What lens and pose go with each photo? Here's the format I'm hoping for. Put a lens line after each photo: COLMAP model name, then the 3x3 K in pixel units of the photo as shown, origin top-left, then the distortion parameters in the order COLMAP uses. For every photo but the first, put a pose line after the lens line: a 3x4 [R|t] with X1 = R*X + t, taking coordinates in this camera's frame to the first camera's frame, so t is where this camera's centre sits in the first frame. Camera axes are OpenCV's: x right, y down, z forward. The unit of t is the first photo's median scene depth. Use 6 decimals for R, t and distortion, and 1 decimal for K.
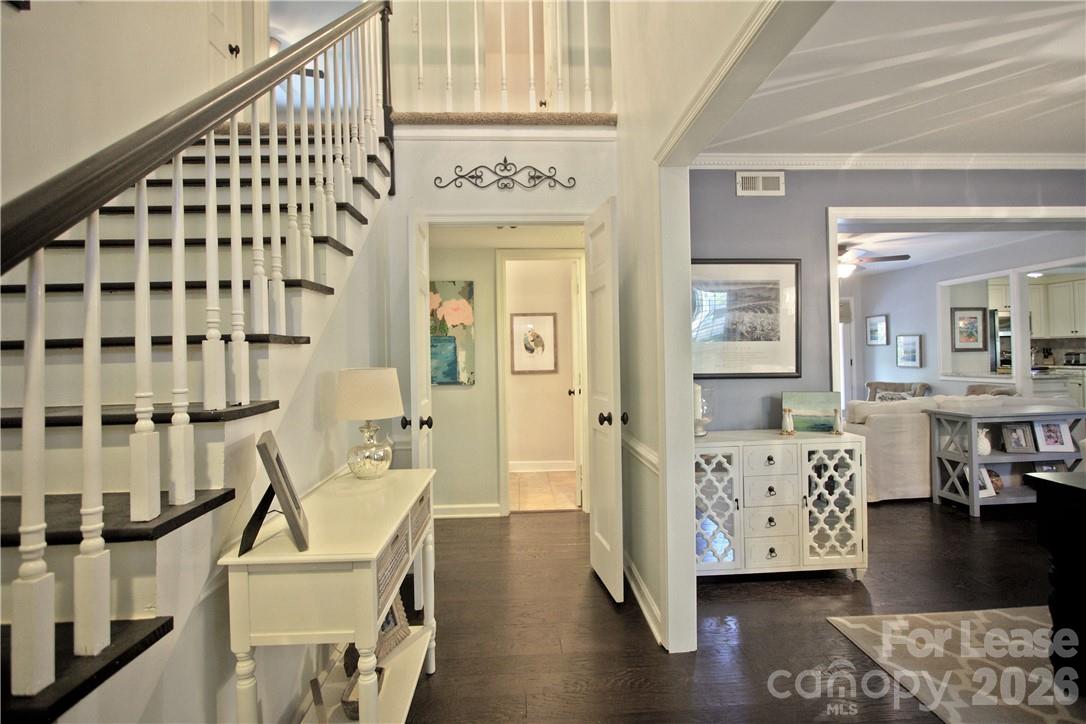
lens RADIAL K [[537.1, 0, 544.5], [0, 537.1, 358.2], [0, 0, 1]] dist [-0.002493, -0.000497]
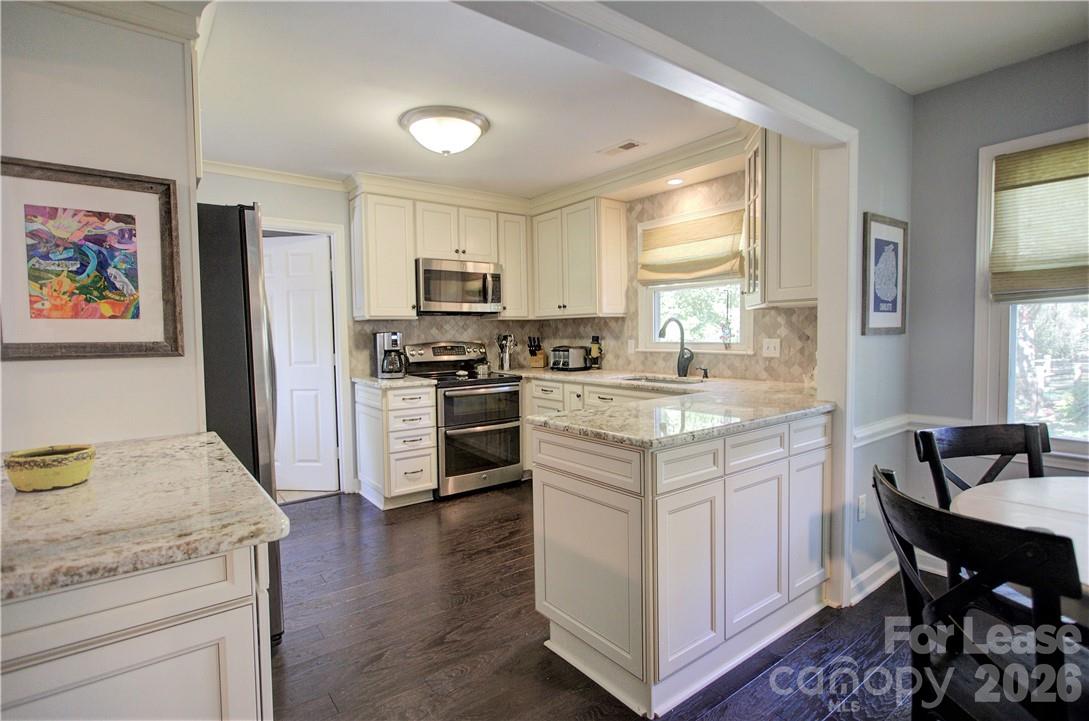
lens RADIAL K [[529.6, 0, 546.0], [0, 529.6, 360.5], [0, 0, 1]] dist [-0.004861, 0.000163]
pose [[0.835545, -0.019201, 0.549087, 0.789286], [-0.002896, 0.999221, 0.039348, -0.019739], [-0.549415, -0.034467, 0.834839, 0.655655]]
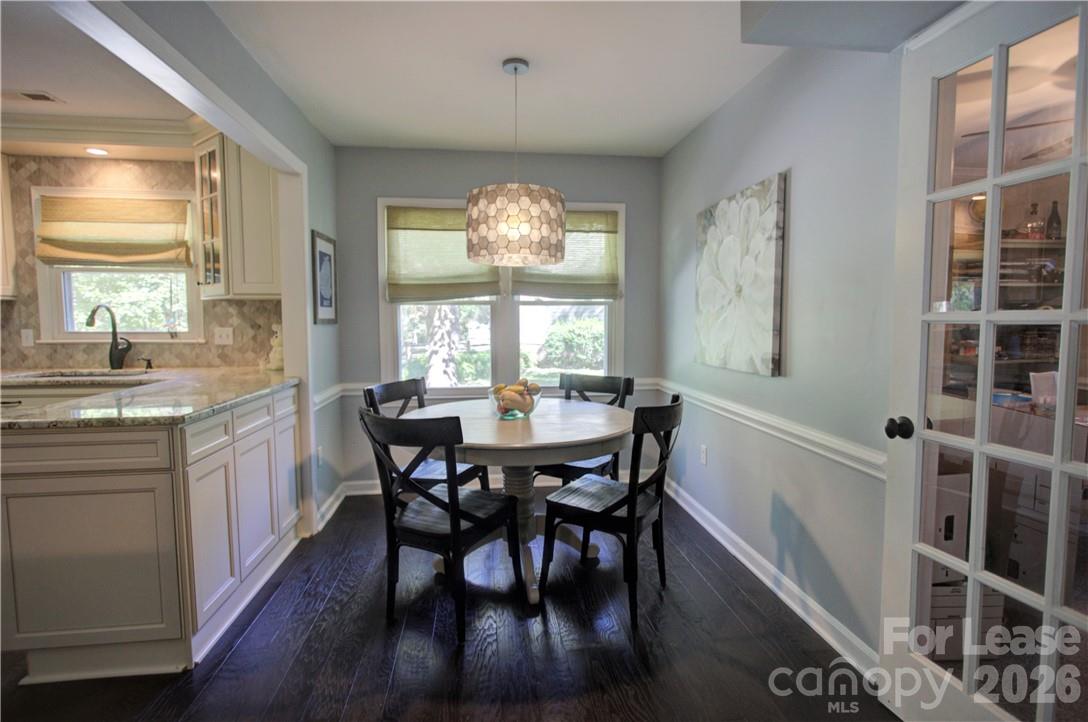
lens RADIAL K [[538.1, 0, 545.5], [0, 538.1, 357.2], [0, 0, 1]] dist [-0.002493, -0.000497]
pose [[-0.056598, -0.047475, 0.997268, 0.690598], [0.002534, 0.998859, 0.047695, -0.016800], [-0.998394, 0.005226, -0.056413, 0.660616]]
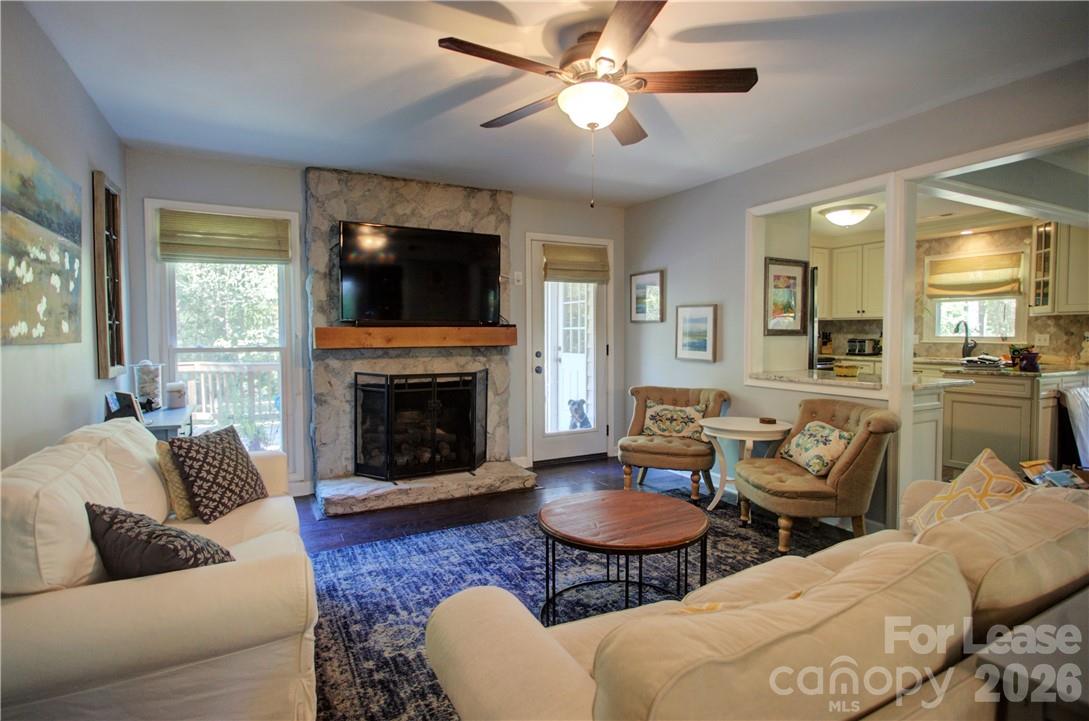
lens RADIAL K [[552.6, 0, 554.1], [0, 552.6, 356.0], [0, 0, 1]] dist [-0.003712, 0.000760]
pose [[0.909869, 0.001804, 0.414892, 0.296392], [-0.016869, 0.999324, 0.032650, -0.005065], [-0.414552, -0.036706, 0.909285, 0.524245]]
